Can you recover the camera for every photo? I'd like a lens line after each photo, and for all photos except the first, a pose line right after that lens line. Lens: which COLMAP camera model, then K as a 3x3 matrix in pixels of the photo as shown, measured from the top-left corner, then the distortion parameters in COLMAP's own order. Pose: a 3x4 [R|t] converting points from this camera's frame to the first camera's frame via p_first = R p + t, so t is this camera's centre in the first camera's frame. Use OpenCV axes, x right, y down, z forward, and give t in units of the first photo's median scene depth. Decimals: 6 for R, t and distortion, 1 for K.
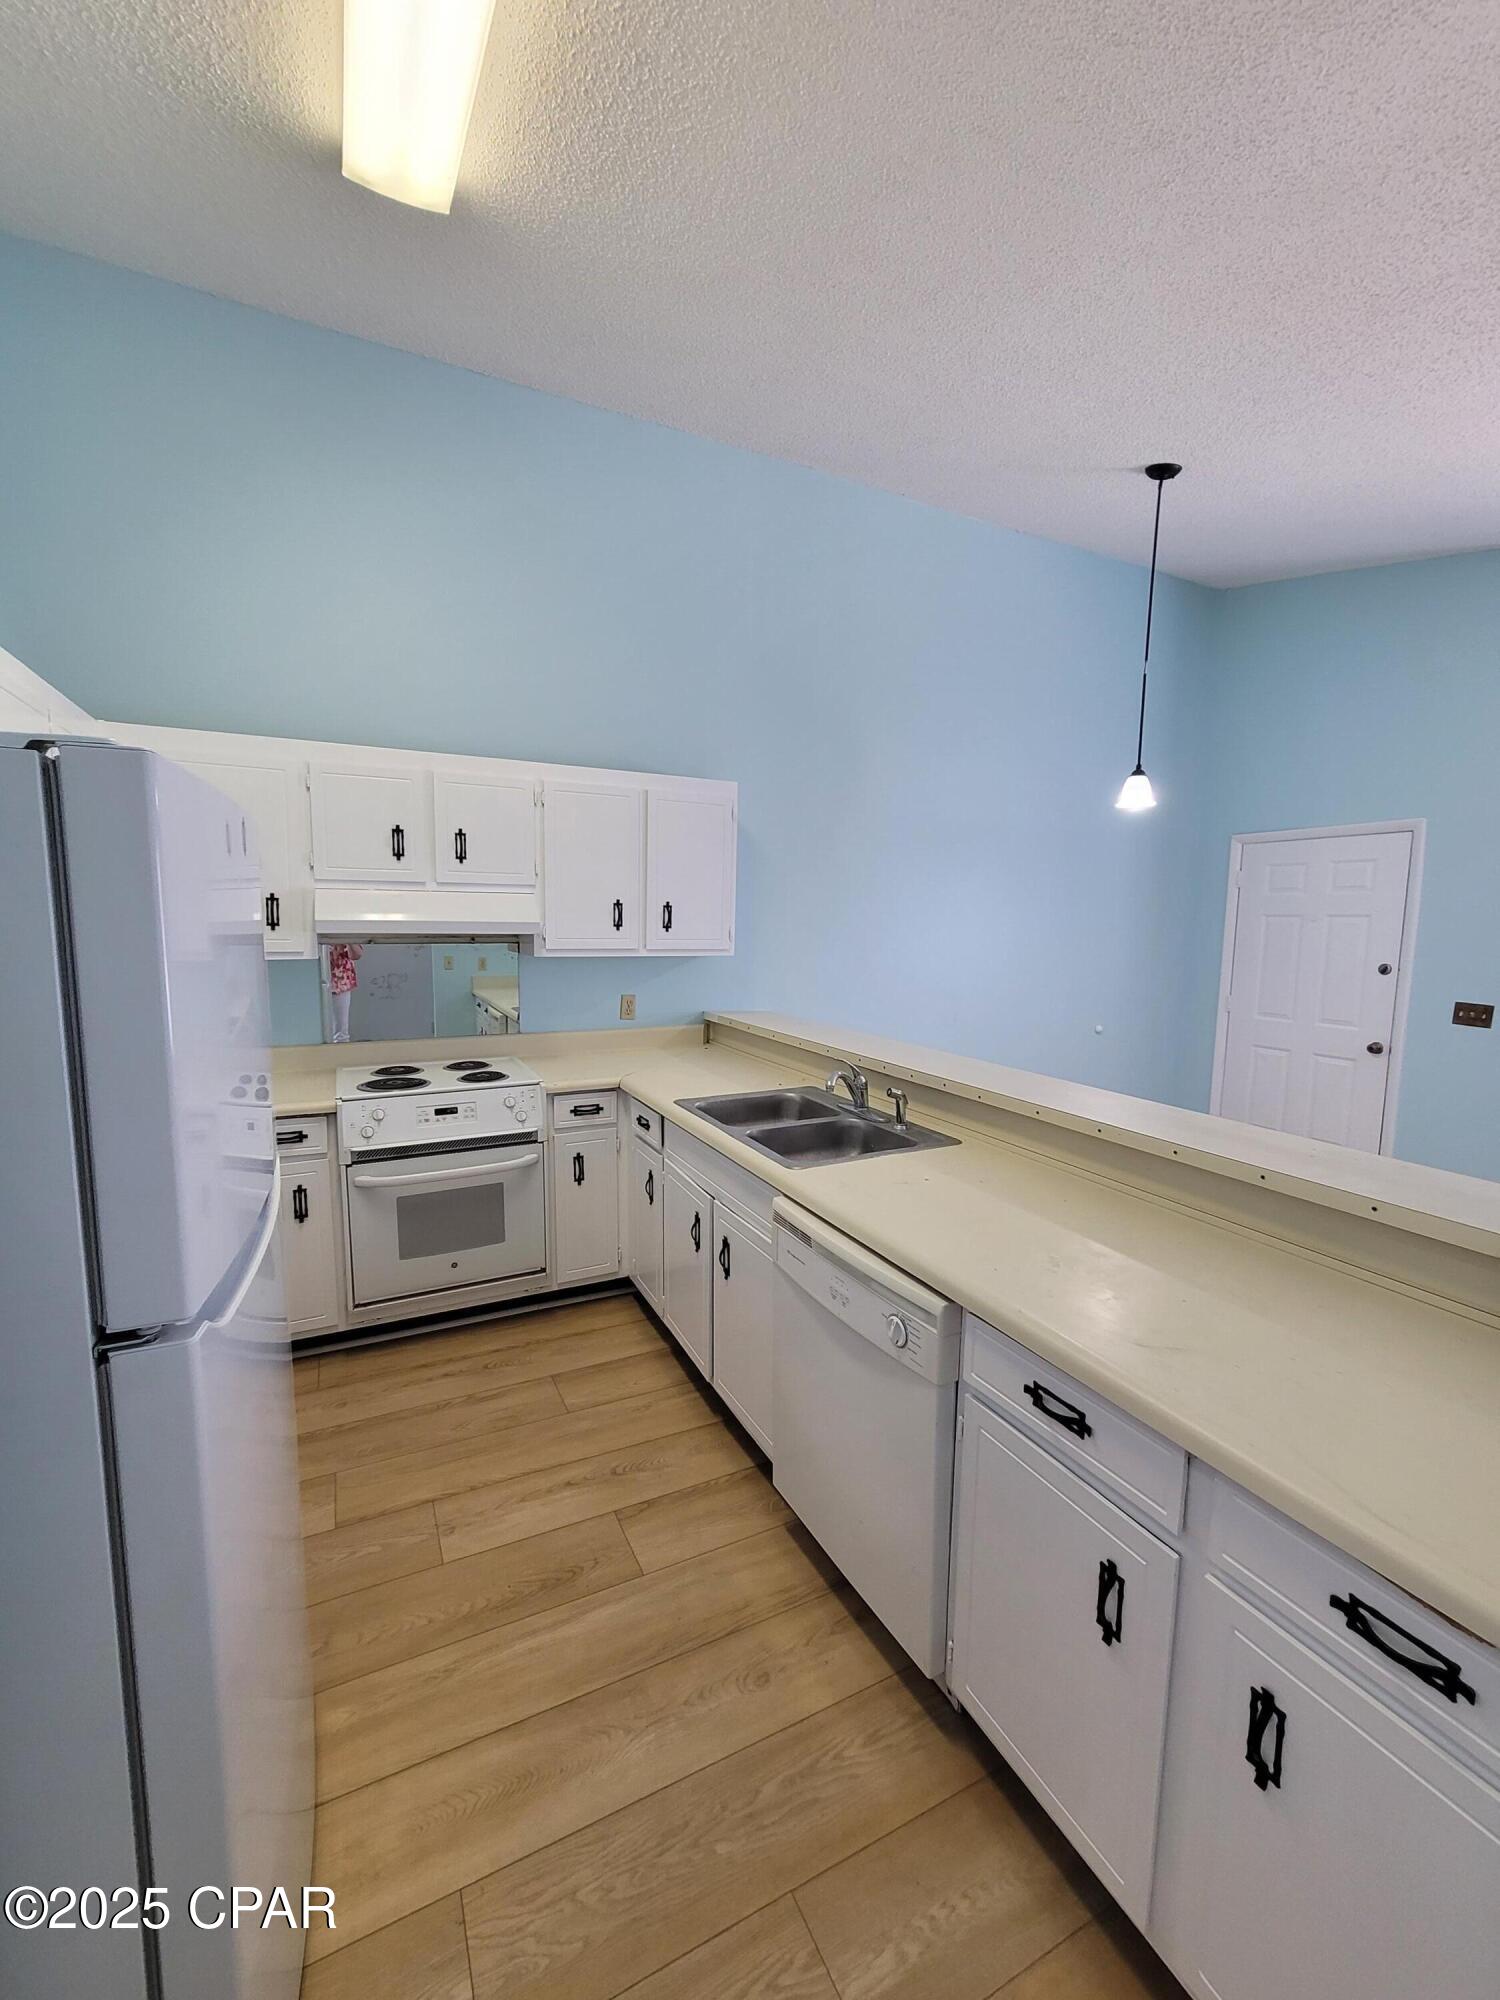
lens RADIAL K [[816.1, 0, 747.3], [0, 816.1, 1009.9], [0, 0, 1]] dist [0.000514, 0.001562]
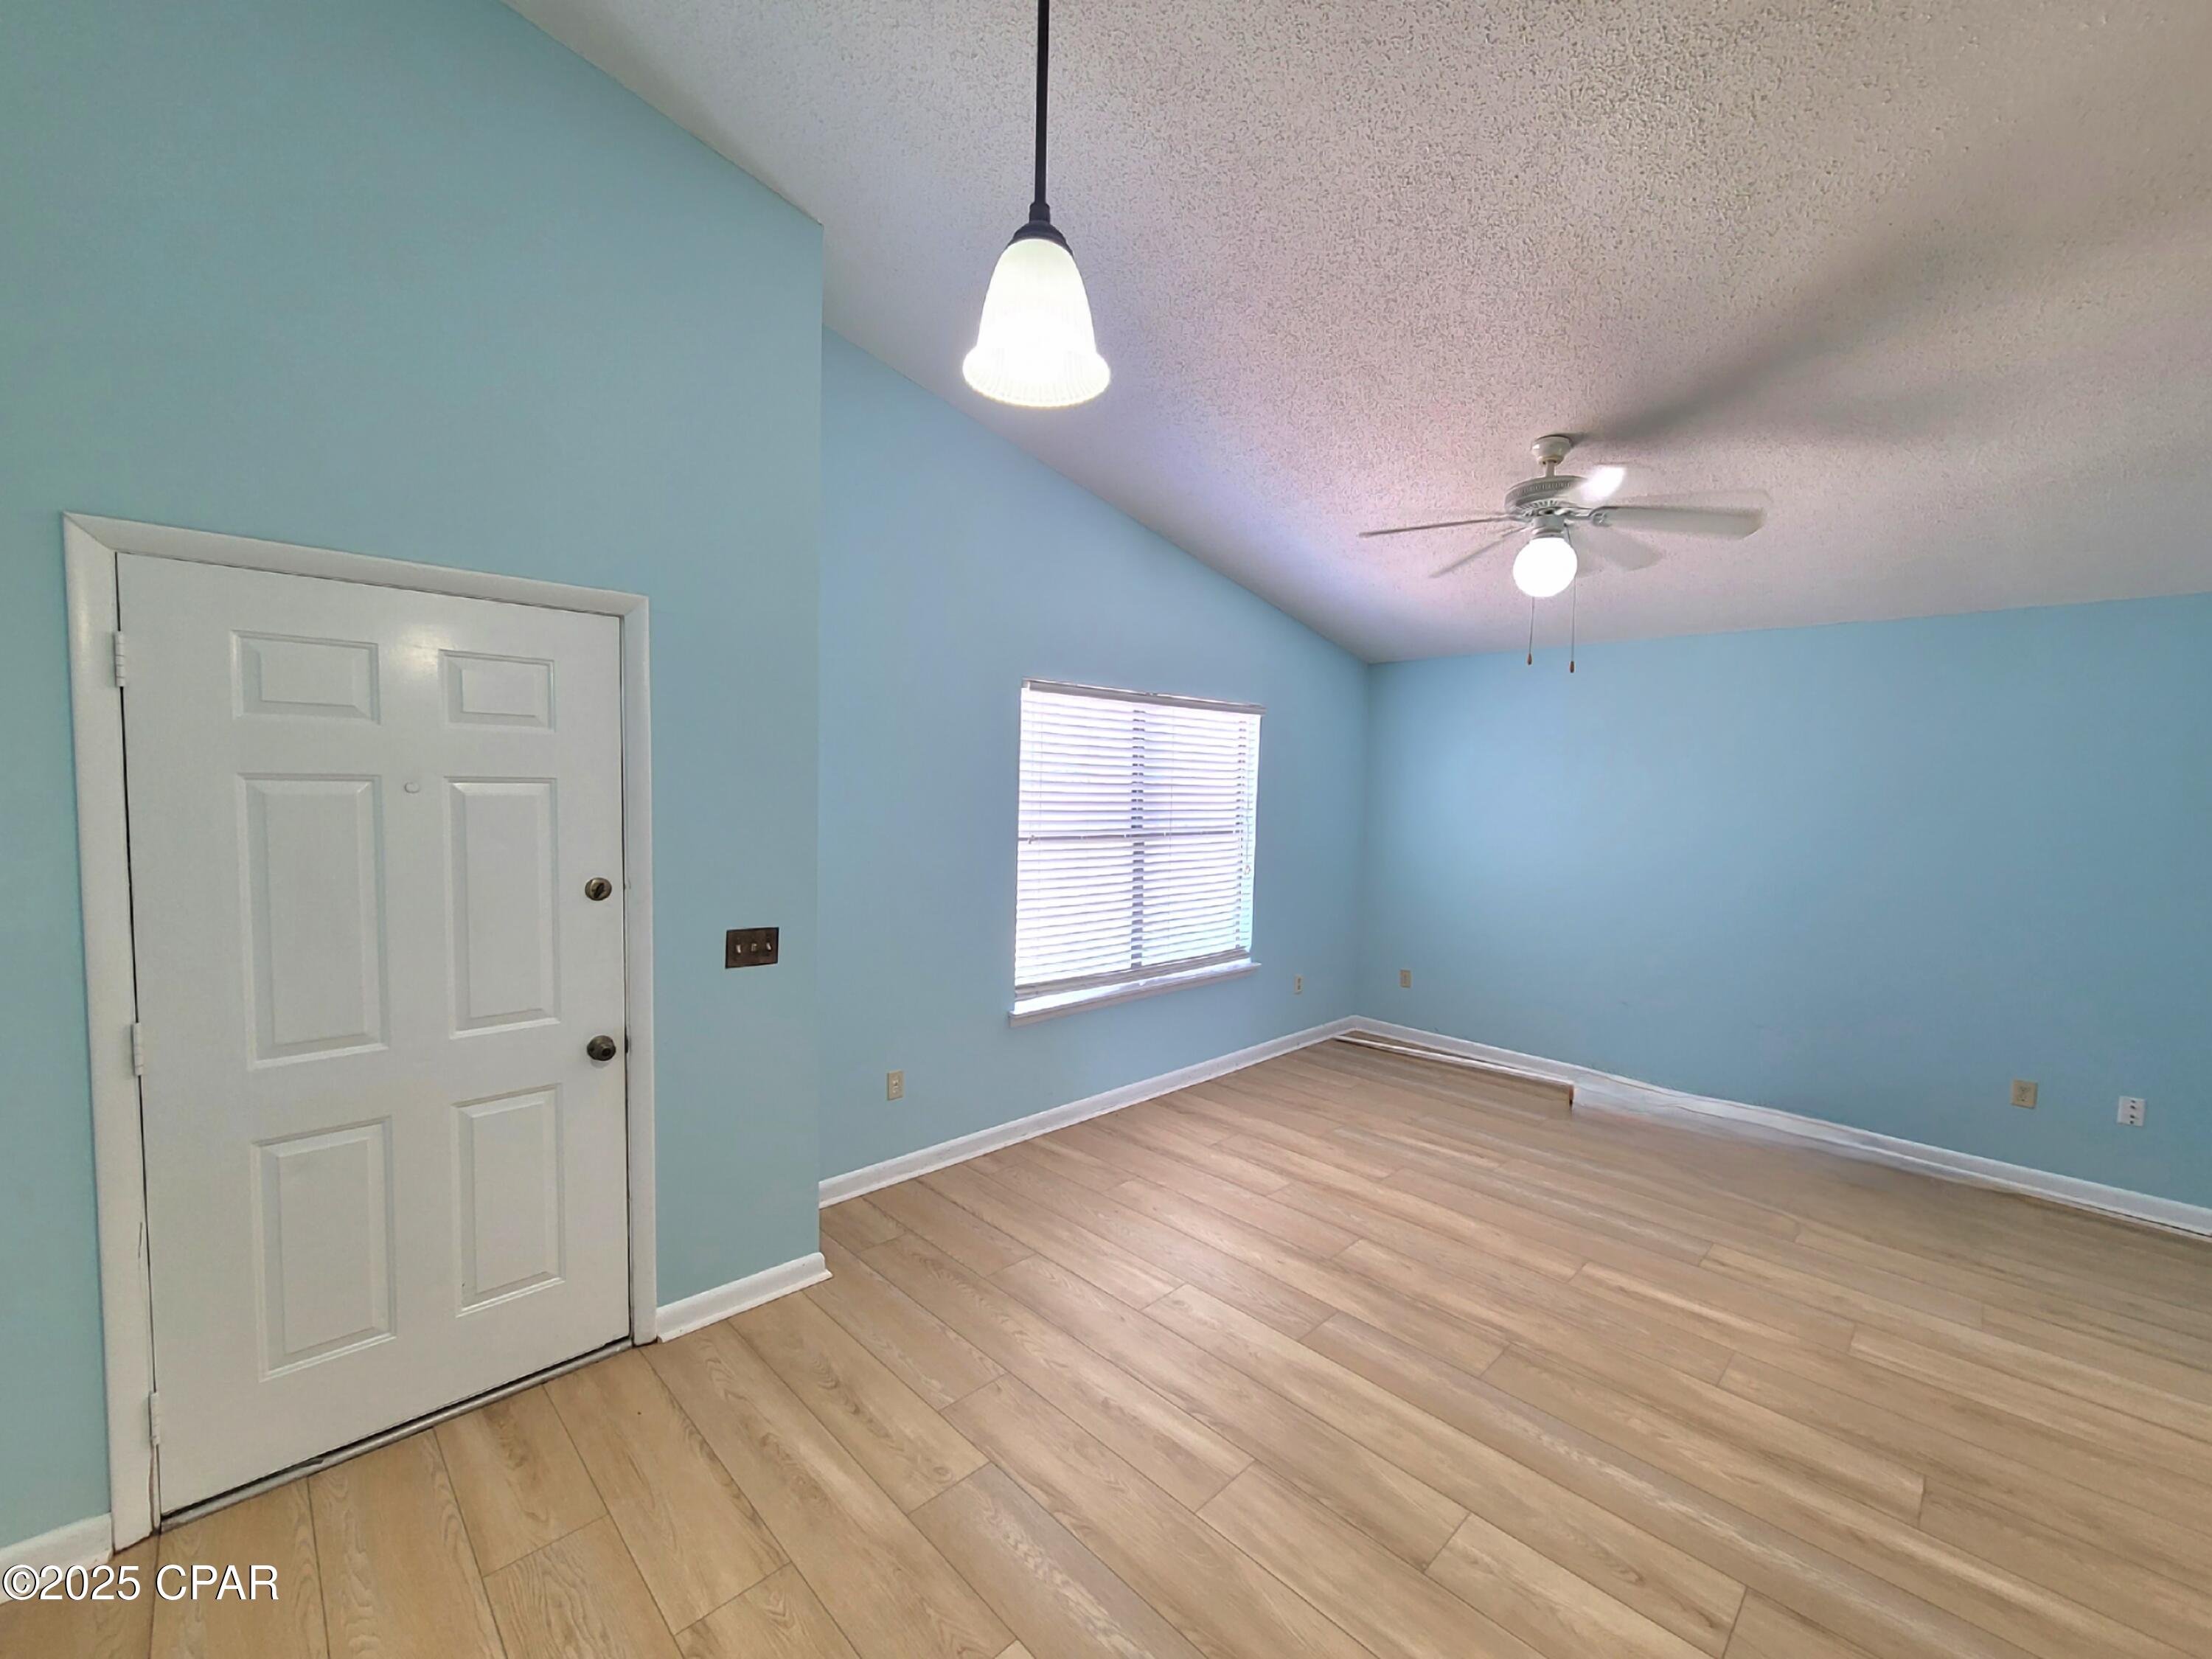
lens RADIAL K [[902.7, 0, 1119.3], [0, 902.7, 828.7], [0, 0, 1]] dist [0.000514, 0.001562]
pose [[-0.321027, -0.070736, 0.944425, 0.180142], [0.075982, 0.992069, 0.100132, -0.127228], [-0.944017, 0.103904, -0.313106, 0.948600]]
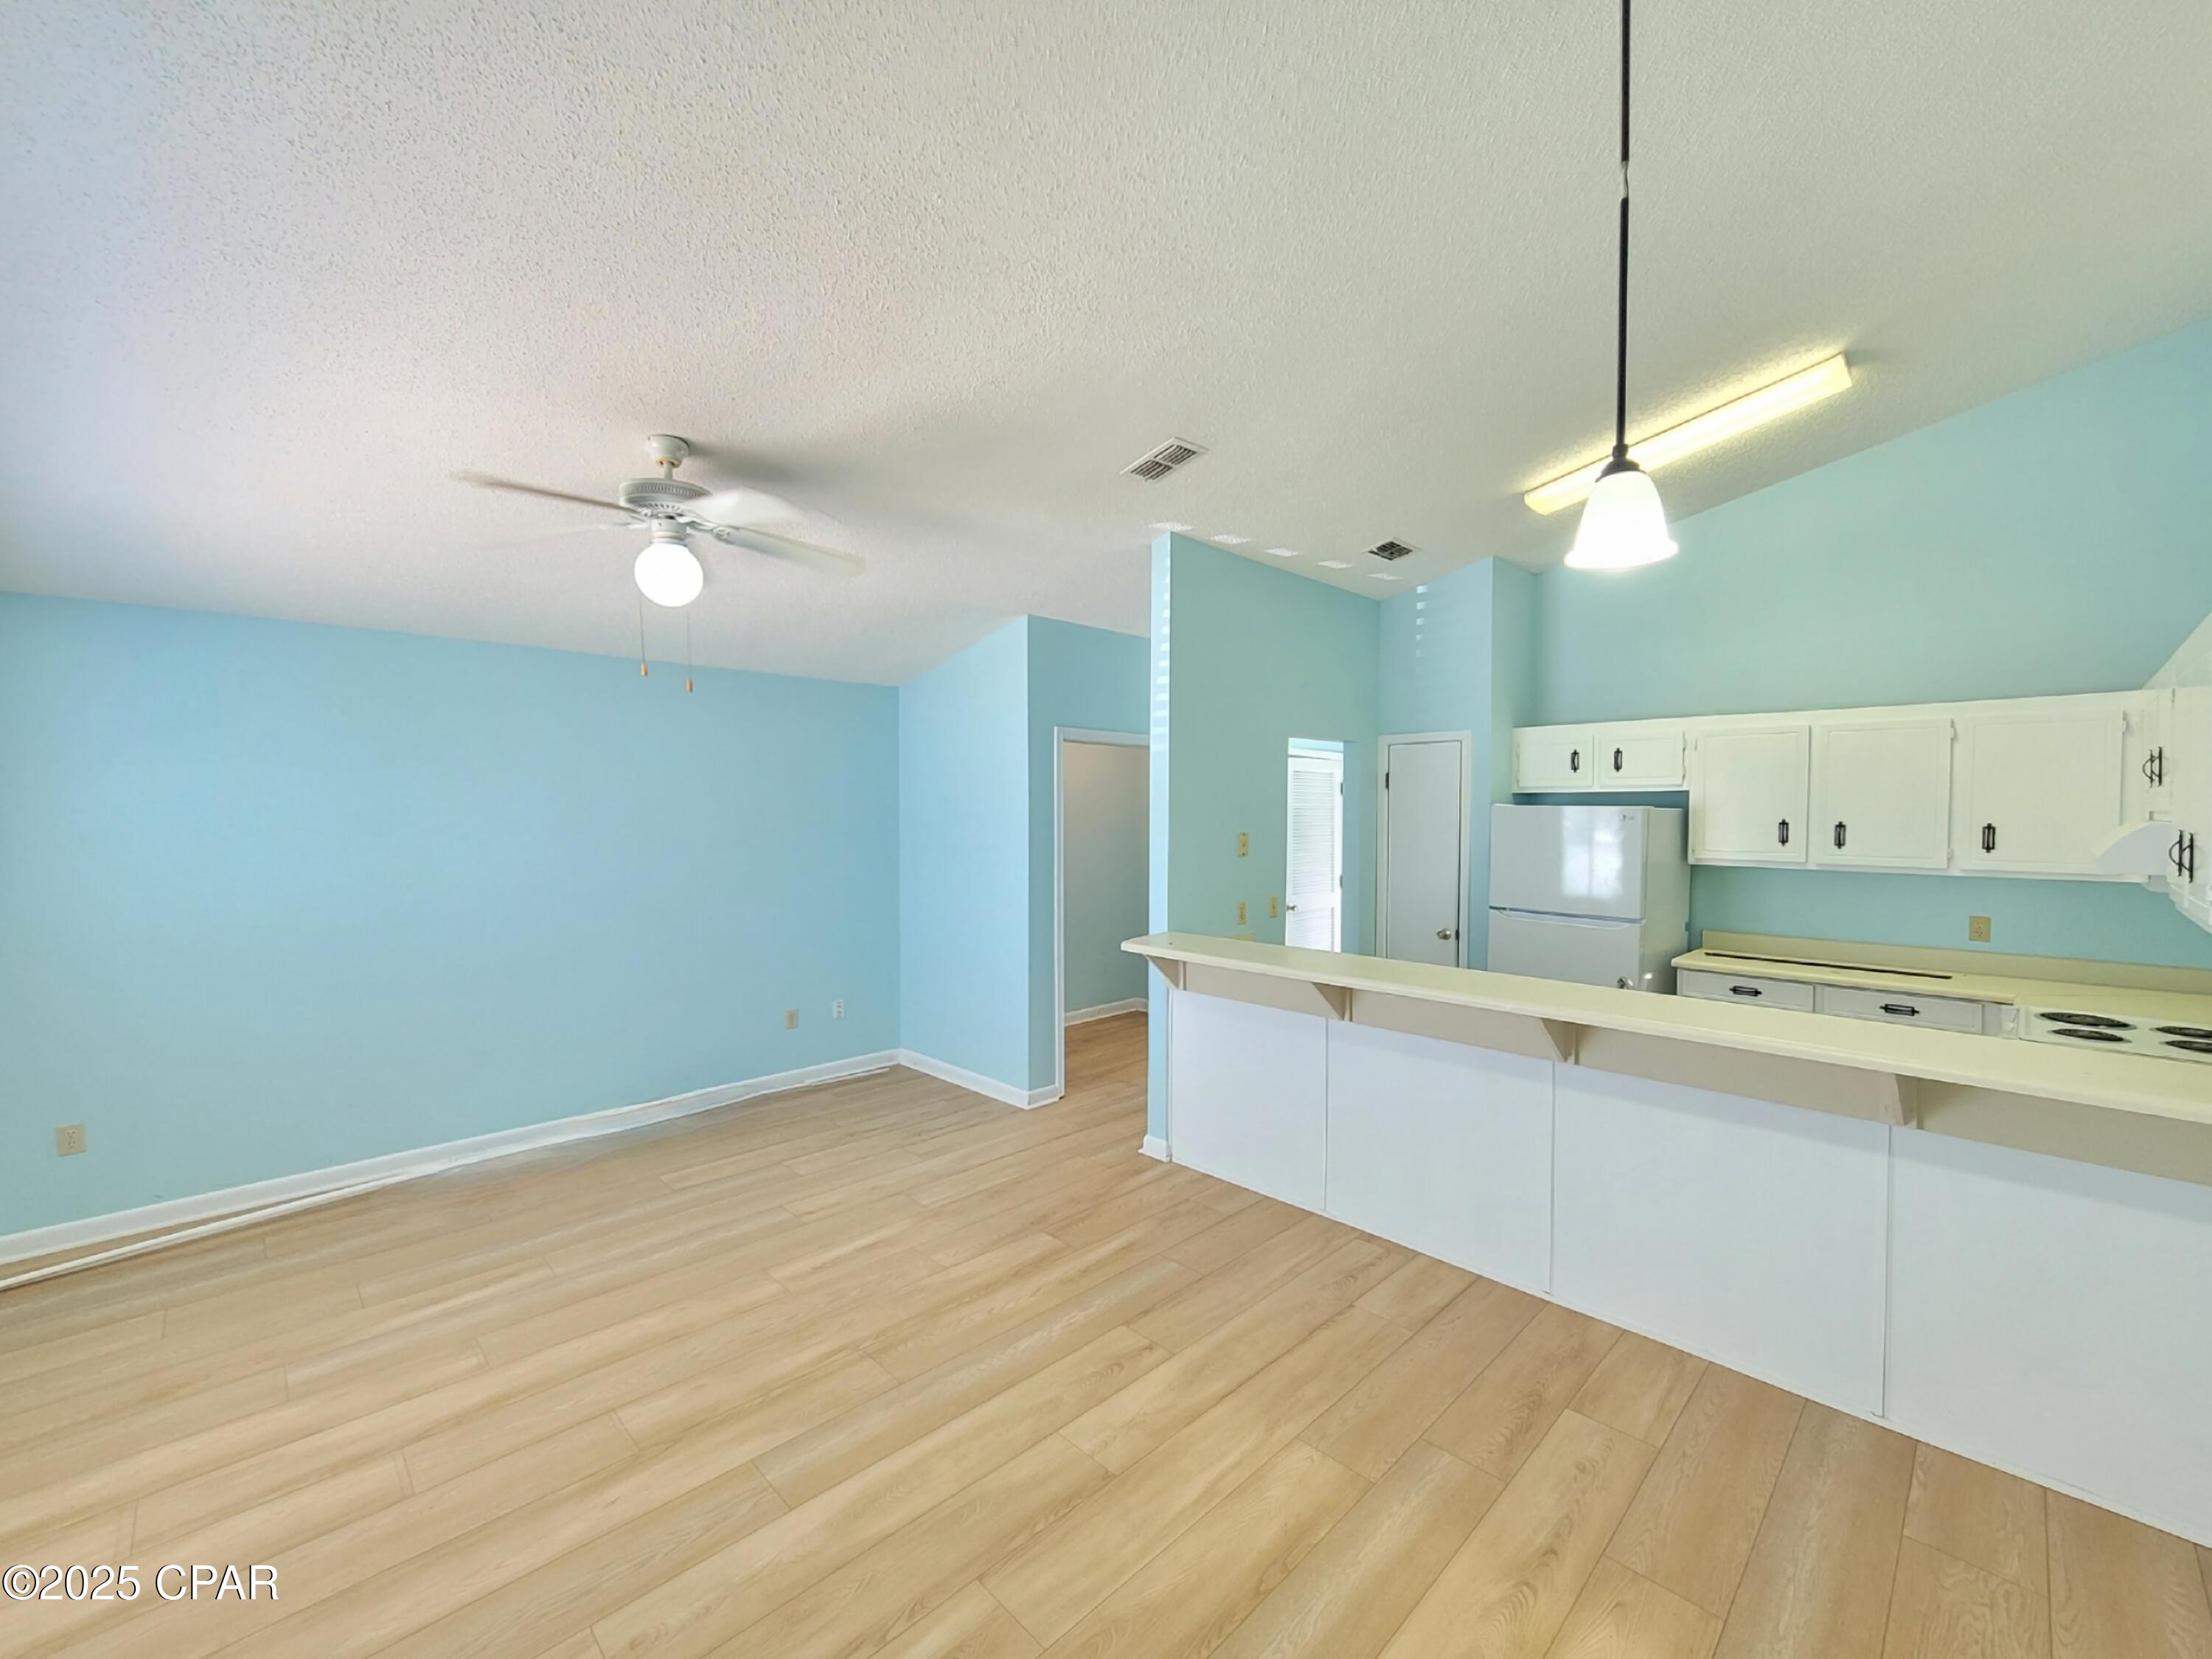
lens RADIAL K [[902.7, 0, 1124.7], [0, 902.7, 842.8], [0, 0, 1]] dist [0.000514, 0.001562]
pose [[-0.946610, -0.001366, -0.322379, 0.709305], [-0.047787, 0.989538, 0.136126, -0.149019], [0.318820, 0.144264, -0.936772, 1.156643]]
